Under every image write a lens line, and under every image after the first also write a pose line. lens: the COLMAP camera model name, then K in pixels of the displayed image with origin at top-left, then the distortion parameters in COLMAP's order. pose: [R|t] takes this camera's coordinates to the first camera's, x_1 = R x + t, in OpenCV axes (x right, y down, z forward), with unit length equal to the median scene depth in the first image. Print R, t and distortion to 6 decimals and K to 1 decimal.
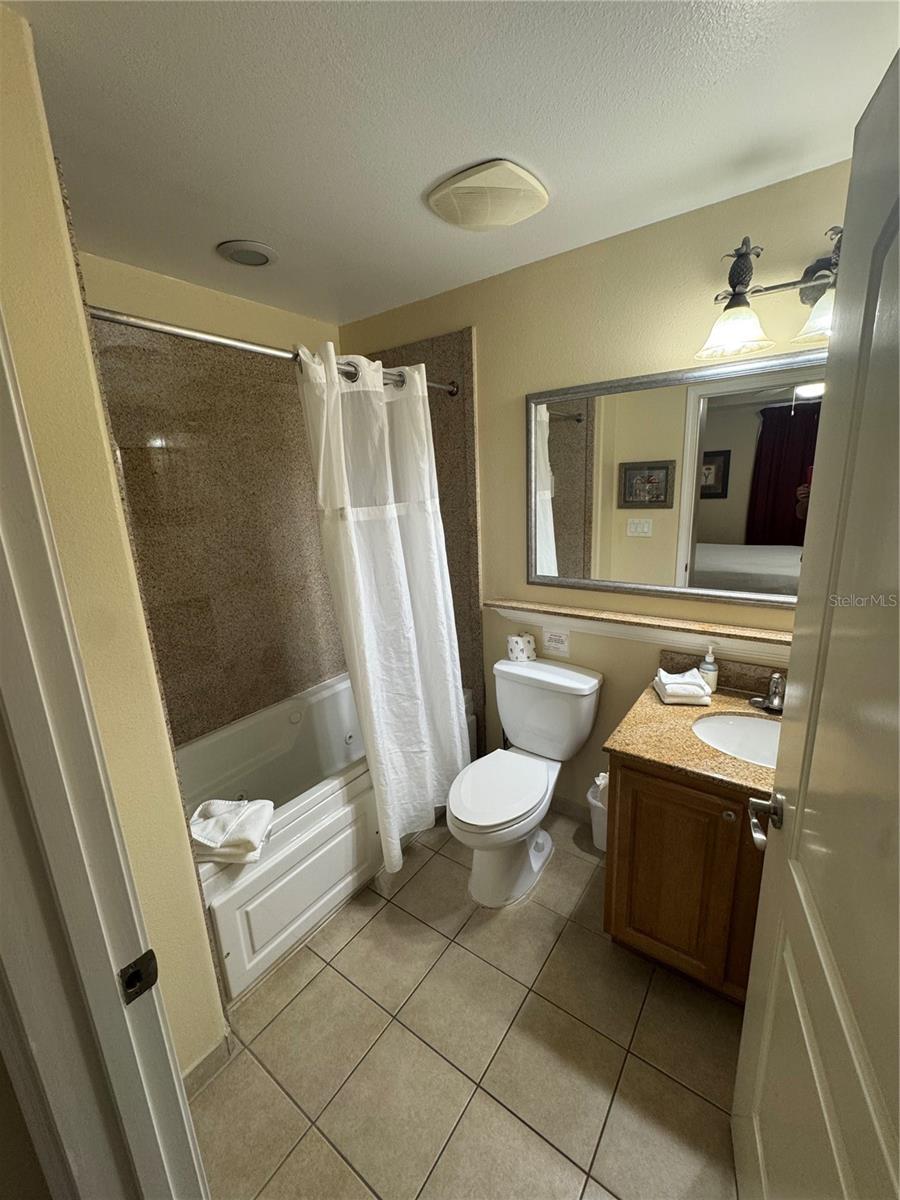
lens RADIAL K [[483.0, 0, 452.0], [0, 483.0, 596.1], [0, 0, 1]] dist [-0.002939, -0.000191]
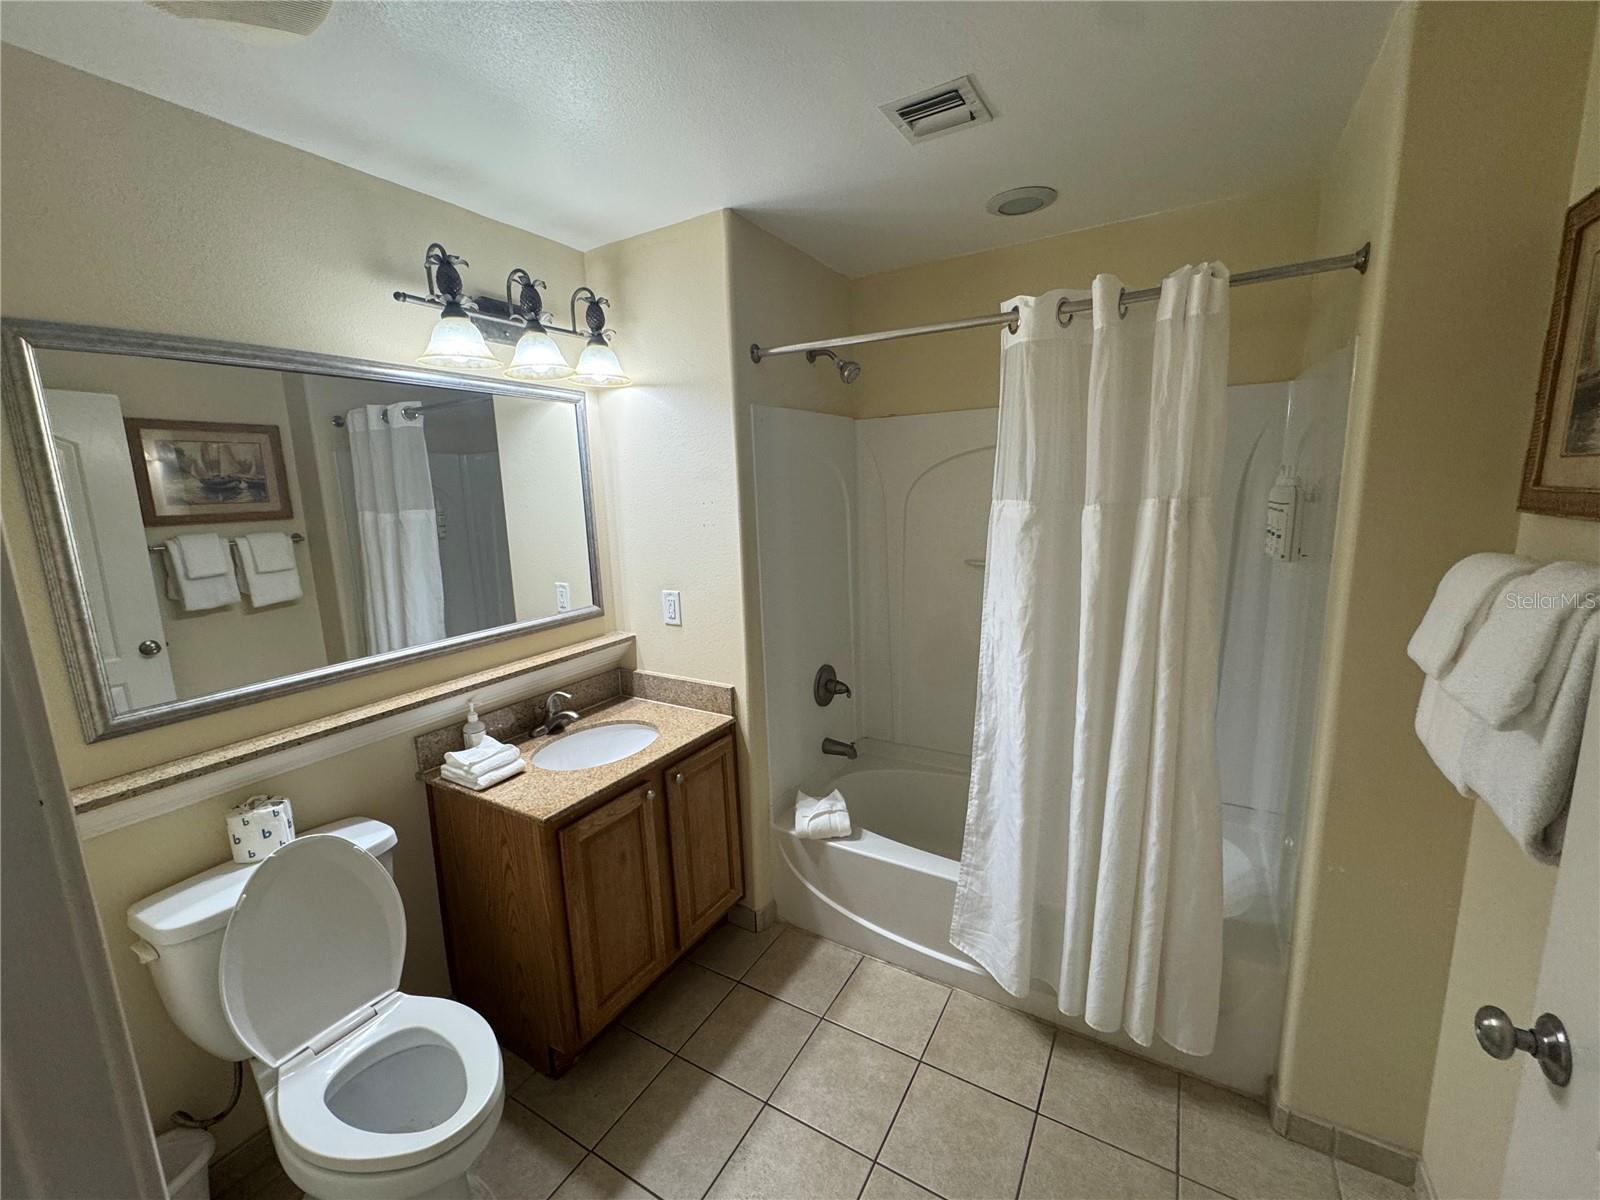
lens RADIAL K [[644.0, 0, 801.7], [0, 644.0, 598.5], [0, 0, 1]] dist [-0.002939, -0.000191]
pose [[-0.090416, -0.123804, 0.988179, -0.536010], [0.274834, 0.950610, 0.144244, -0.064110], [-0.957231, 0.284627, -0.051925, 0.441374]]
